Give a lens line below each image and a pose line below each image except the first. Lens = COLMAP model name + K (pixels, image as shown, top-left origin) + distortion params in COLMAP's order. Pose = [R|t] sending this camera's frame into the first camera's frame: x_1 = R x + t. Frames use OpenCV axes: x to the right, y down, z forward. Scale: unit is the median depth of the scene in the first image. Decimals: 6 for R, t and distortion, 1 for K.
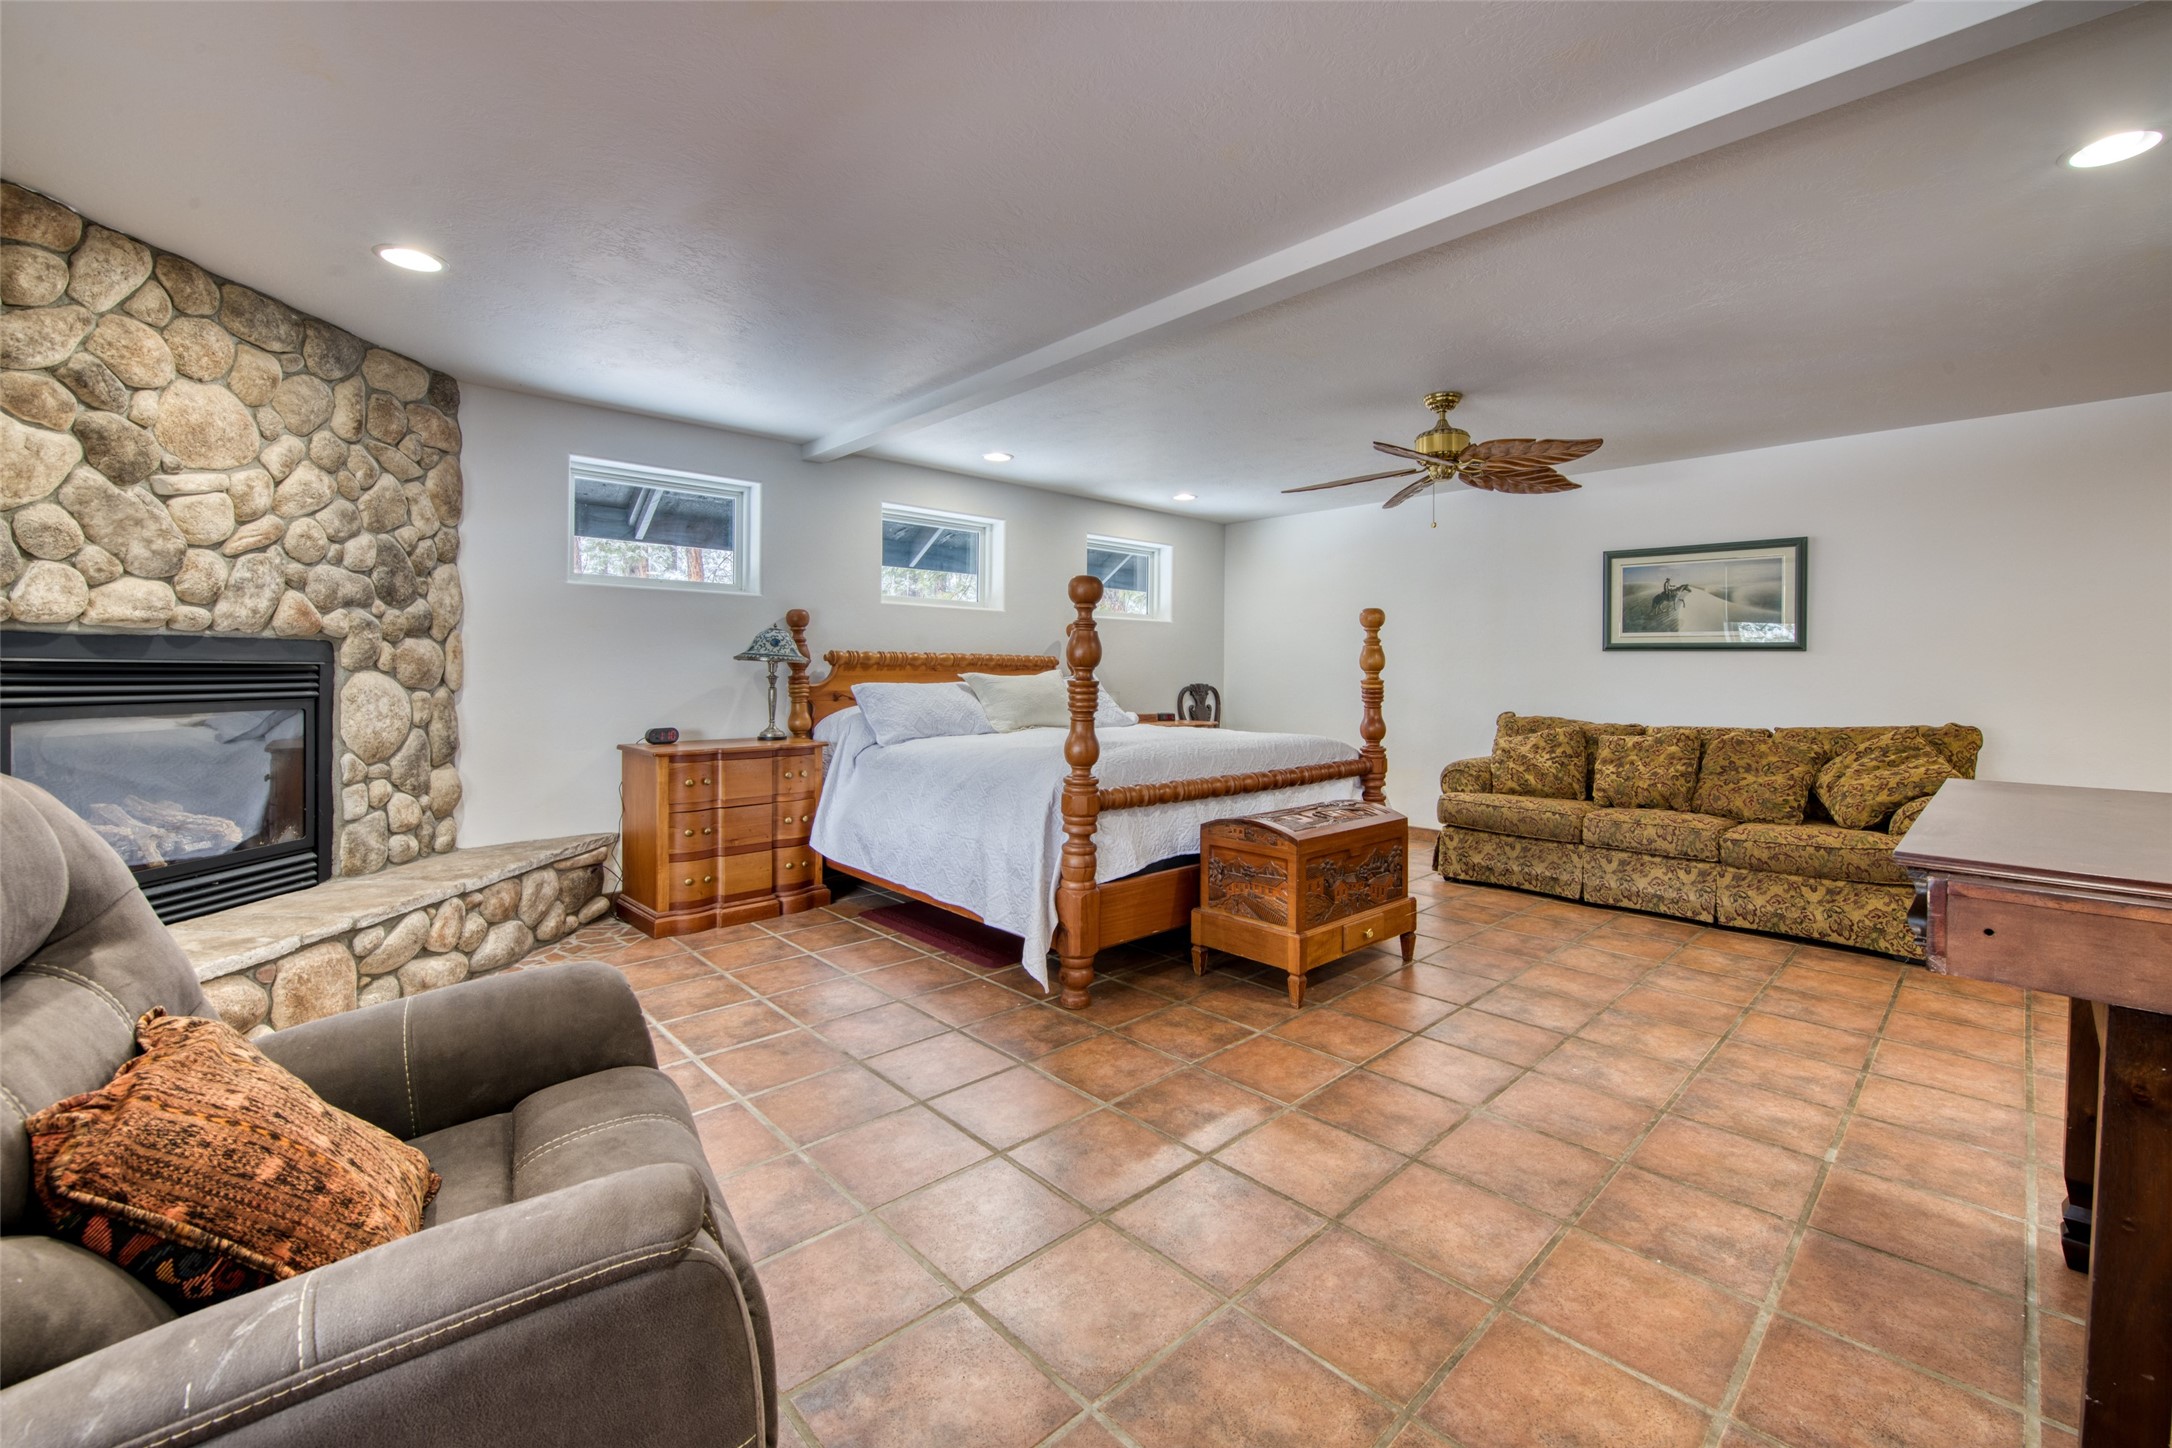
lens RADIAL K [[897.9, 0, 1111.4], [0, 897.9, 677.7], [0, 0, 1]] dist [-0.016958, -0.000232]
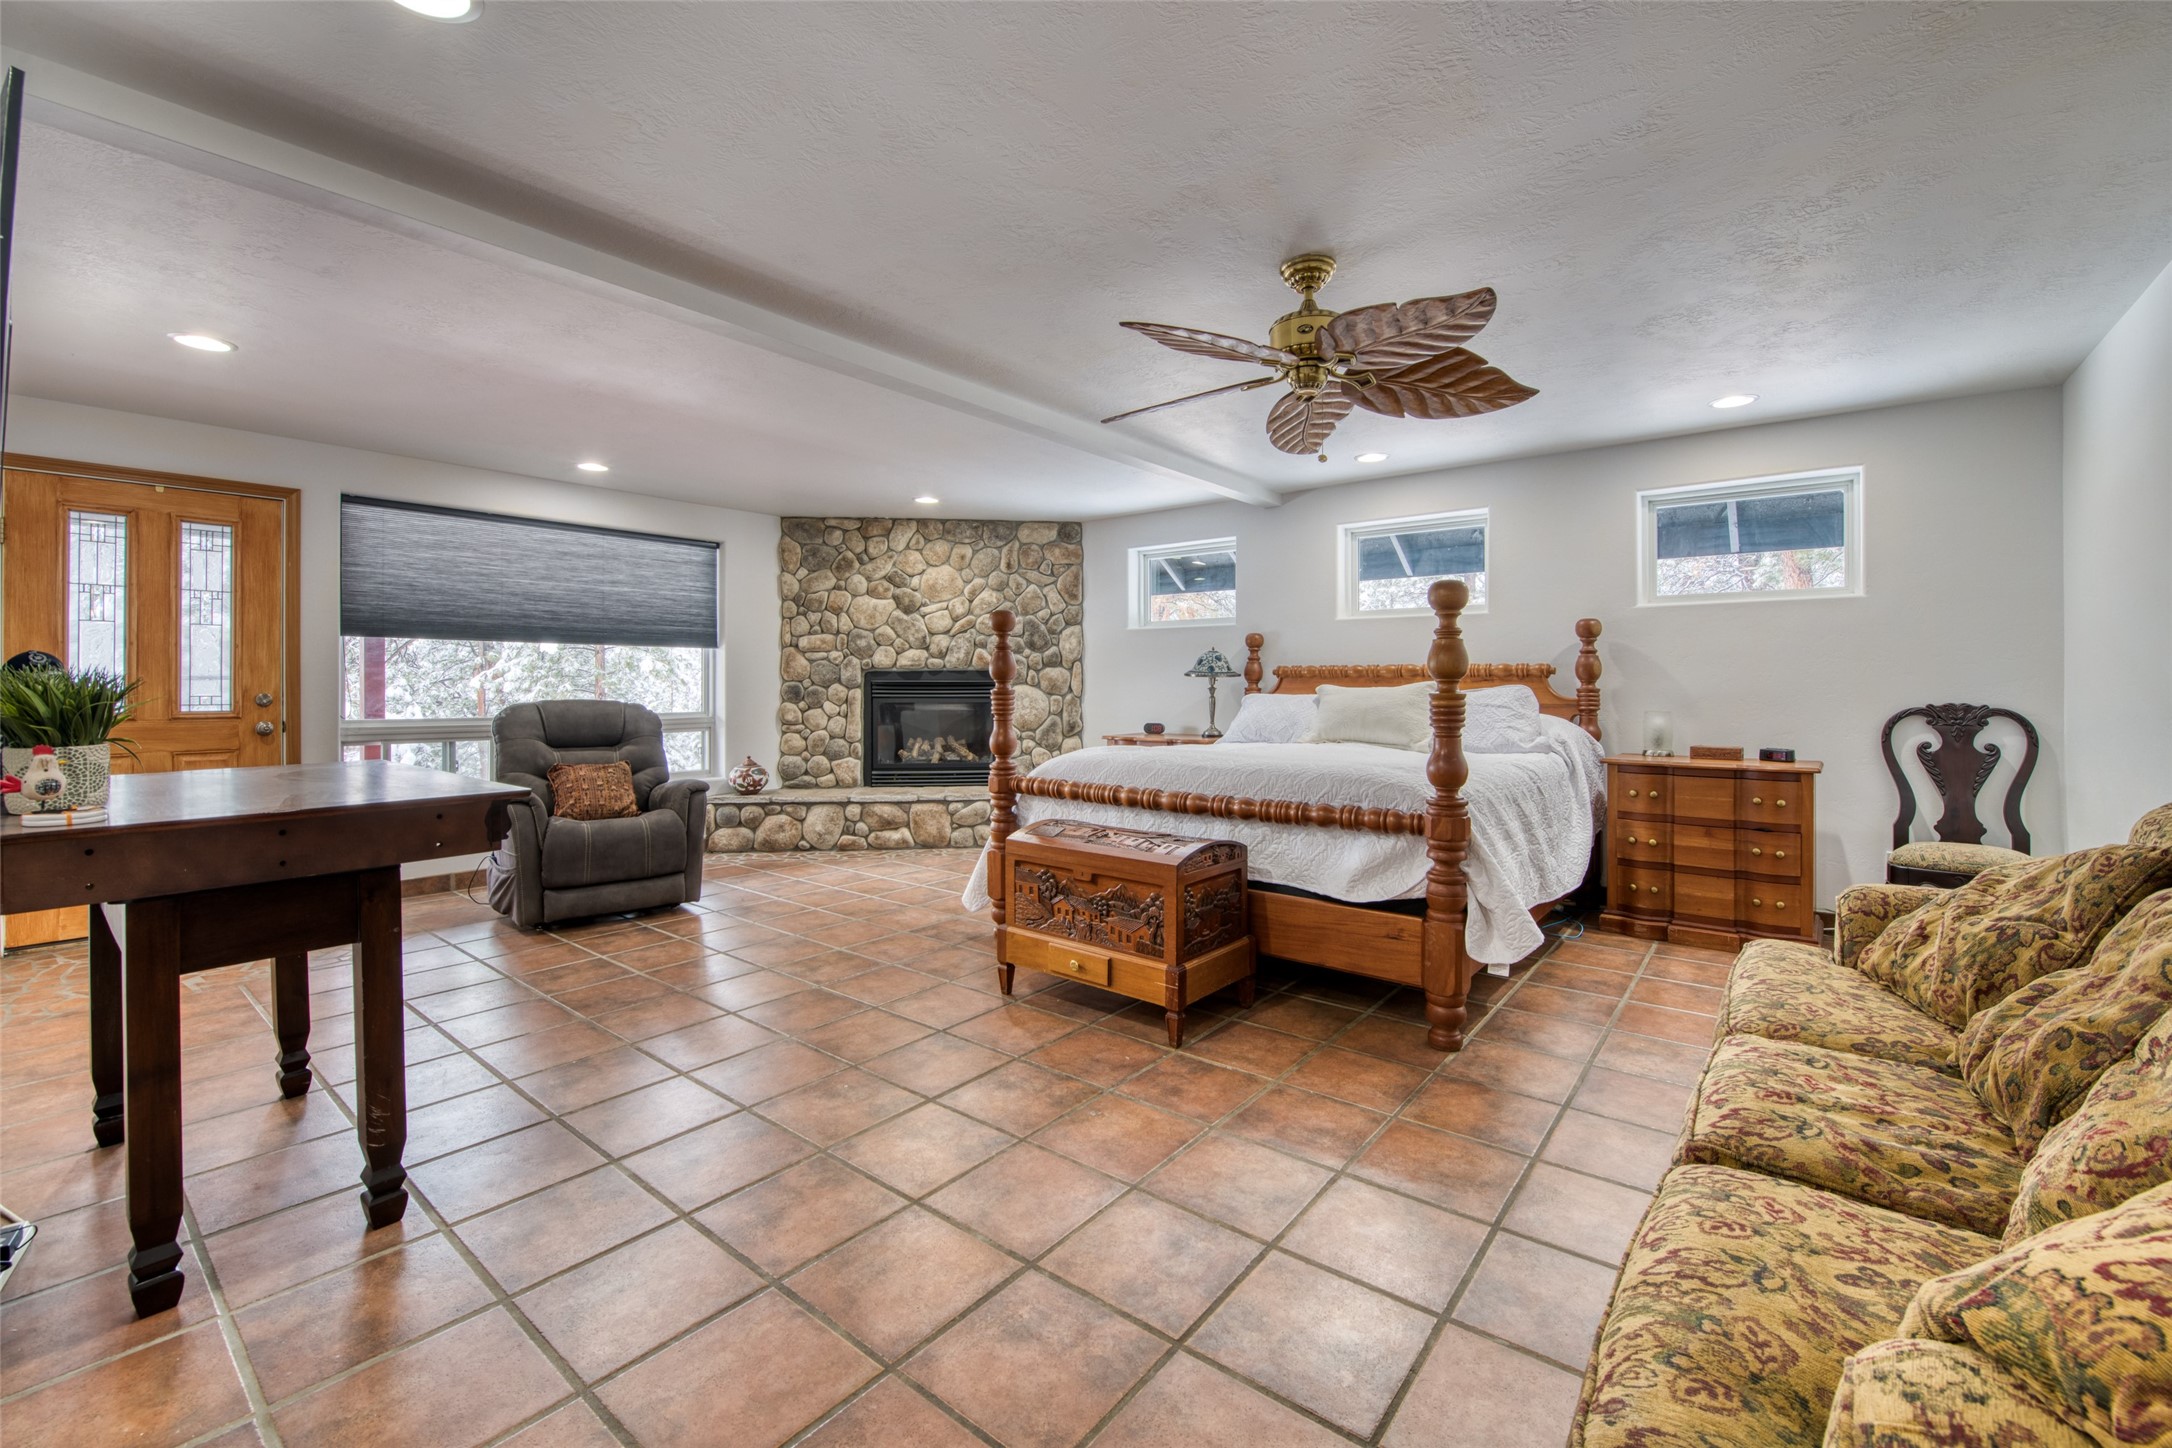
lens RADIAL K [[896.0, 0, 1093.1], [0, 896.0, 684.0], [0, 0, 1]] dist [-0.017414, -0.000913]
pose [[0.135603, -0.004305, -0.990754, 1.235239], [-0.005088, 0.999974, -0.005042, 0.000058], [0.990750, 0.005725, 0.135577, 0.914866]]
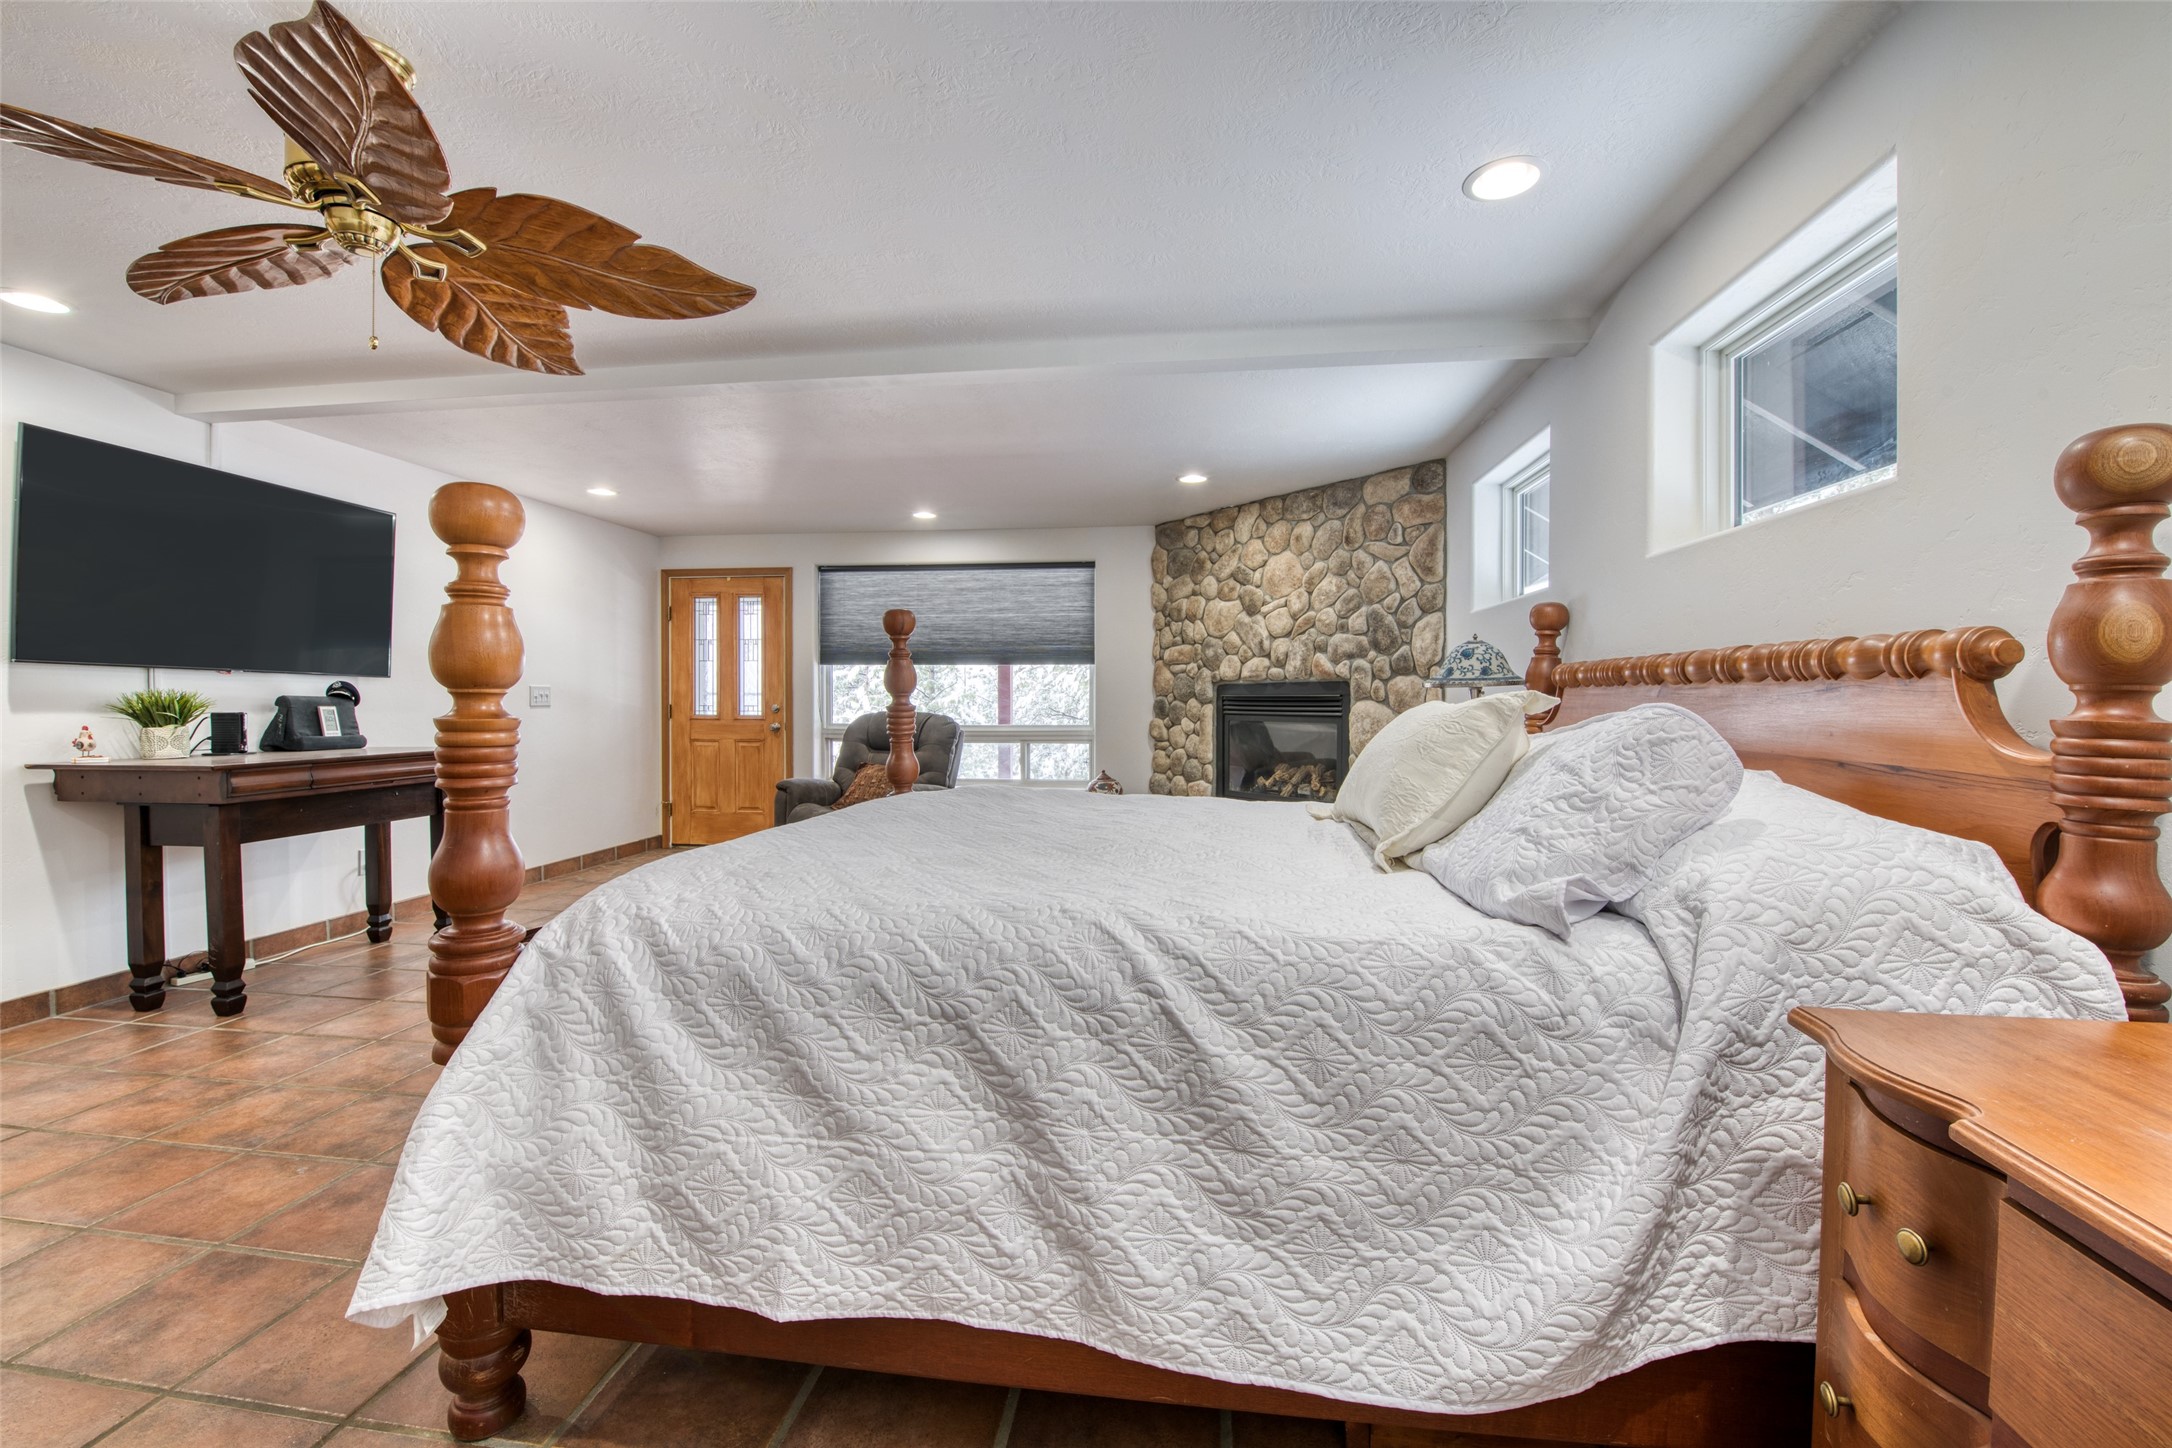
lens RADIAL K [[889.0, 0, 1086.0], [0, 889.0, 724.0], [0, 0, 1]] dist [-0.018569, -0.002164]
pose [[-0.781484, 0.010907, -0.623830, 0.461677], [-0.009397, 0.999528, 0.029248, -0.006776], [0.623855, 0.028719, -0.781012, 1.925056]]
